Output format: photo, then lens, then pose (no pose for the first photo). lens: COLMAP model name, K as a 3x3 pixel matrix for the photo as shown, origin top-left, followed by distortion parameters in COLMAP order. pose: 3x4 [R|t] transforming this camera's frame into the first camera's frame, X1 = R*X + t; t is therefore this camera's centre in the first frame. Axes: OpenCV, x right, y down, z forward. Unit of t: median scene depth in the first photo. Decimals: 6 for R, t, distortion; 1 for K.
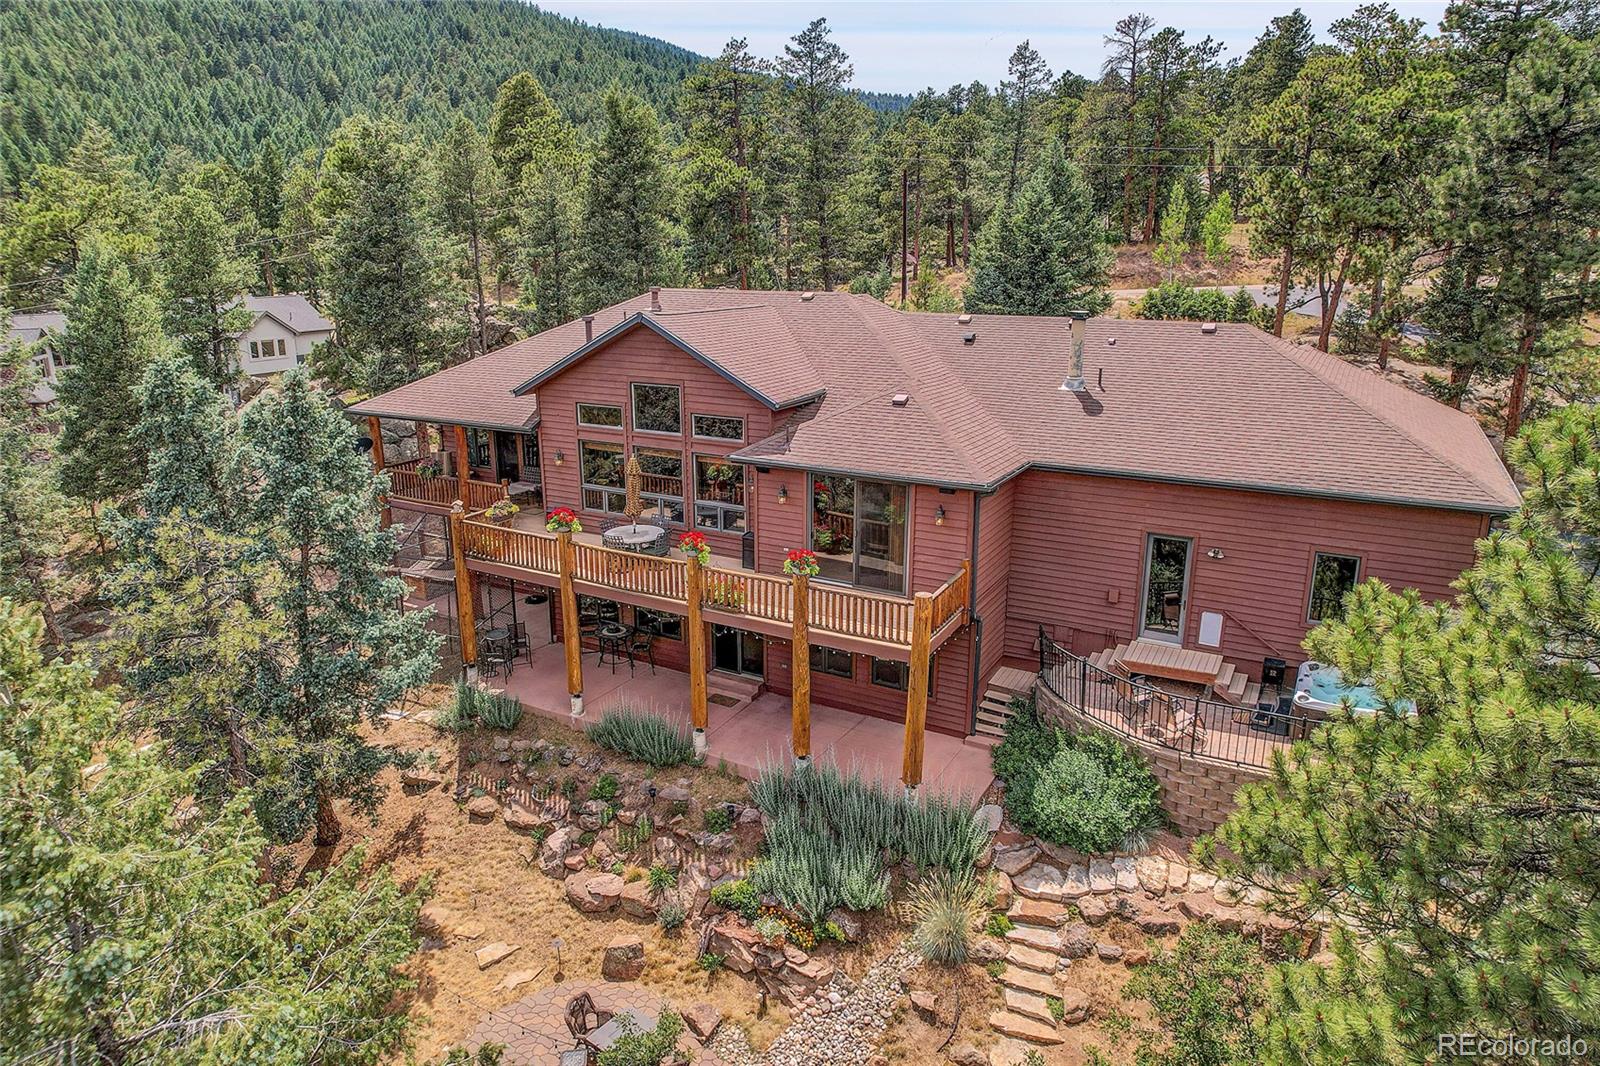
lens RADIAL K [[1043.6, 0, 800.0], [0, 1043.6, 533.0], [0, 0, 1]] dist [-0.079332, 0.082735]
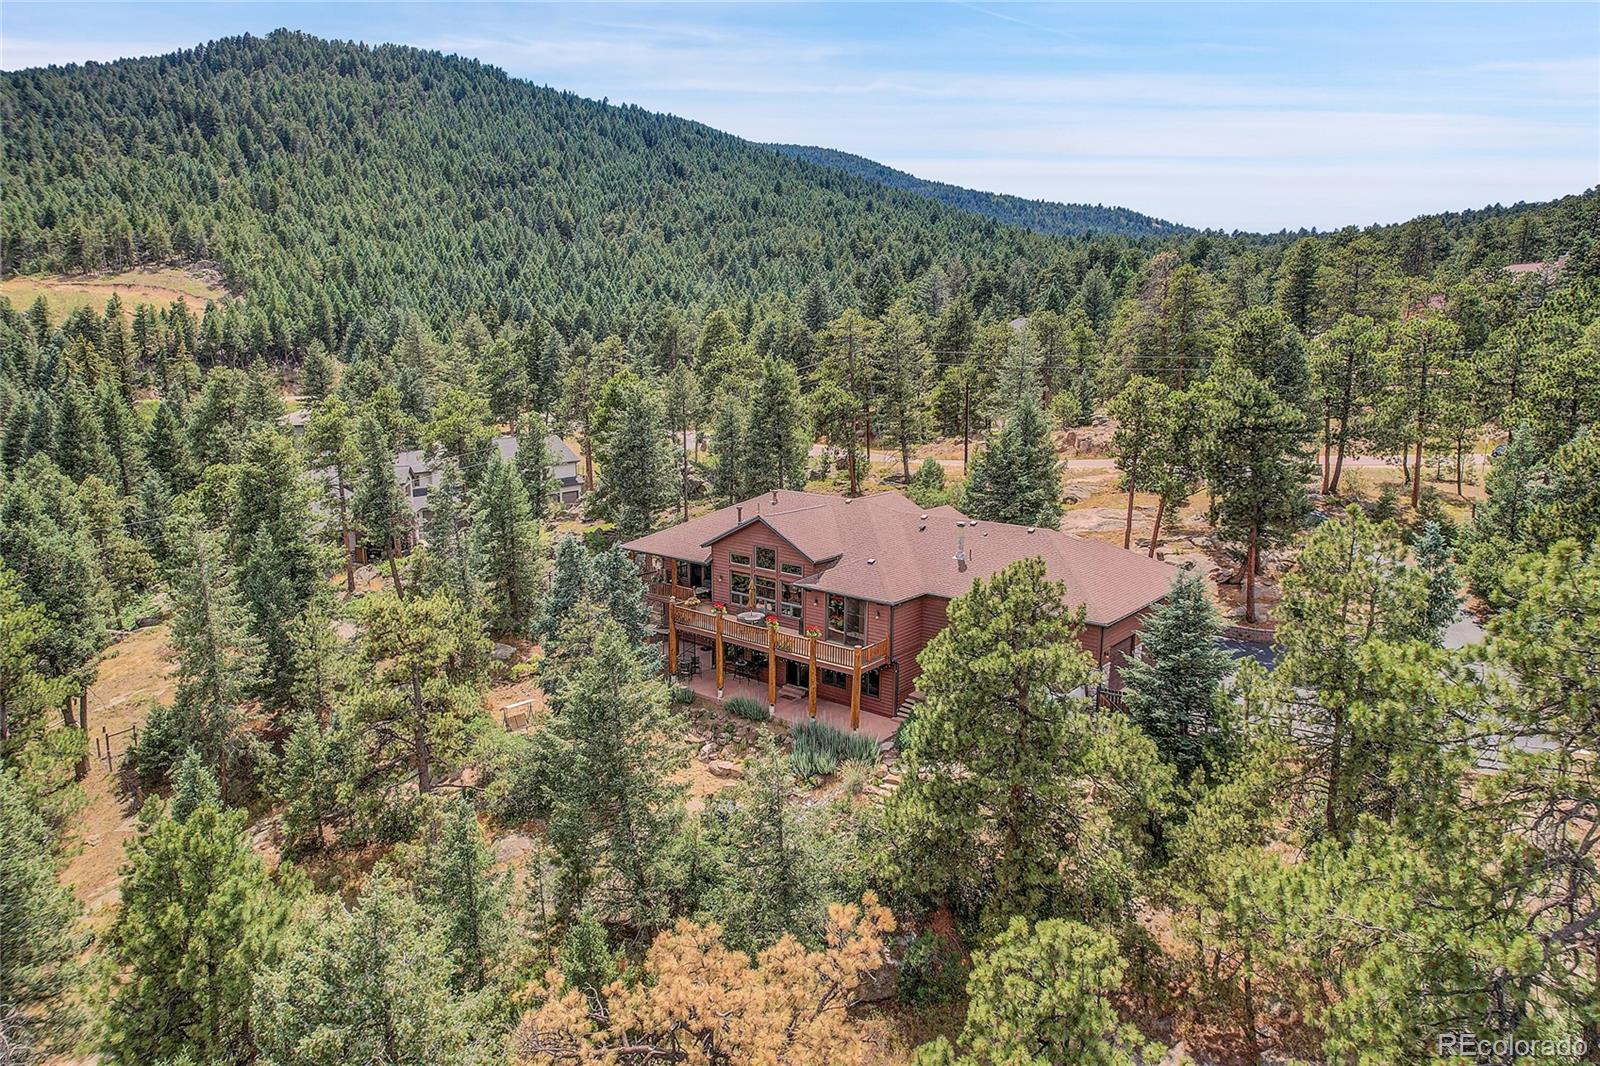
lens RADIAL K [[1043.6, 0, 800.0], [0, 1043.6, 533.0], [0, 0, 1]] dist [-0.079332, 0.082735]
pose [[0.984259, 0.040804, -0.171956, 0.280902], [-0.056179, 0.994752, -0.085516, 0.007770], [0.167565, 0.093830, 0.981386, -1.034218]]
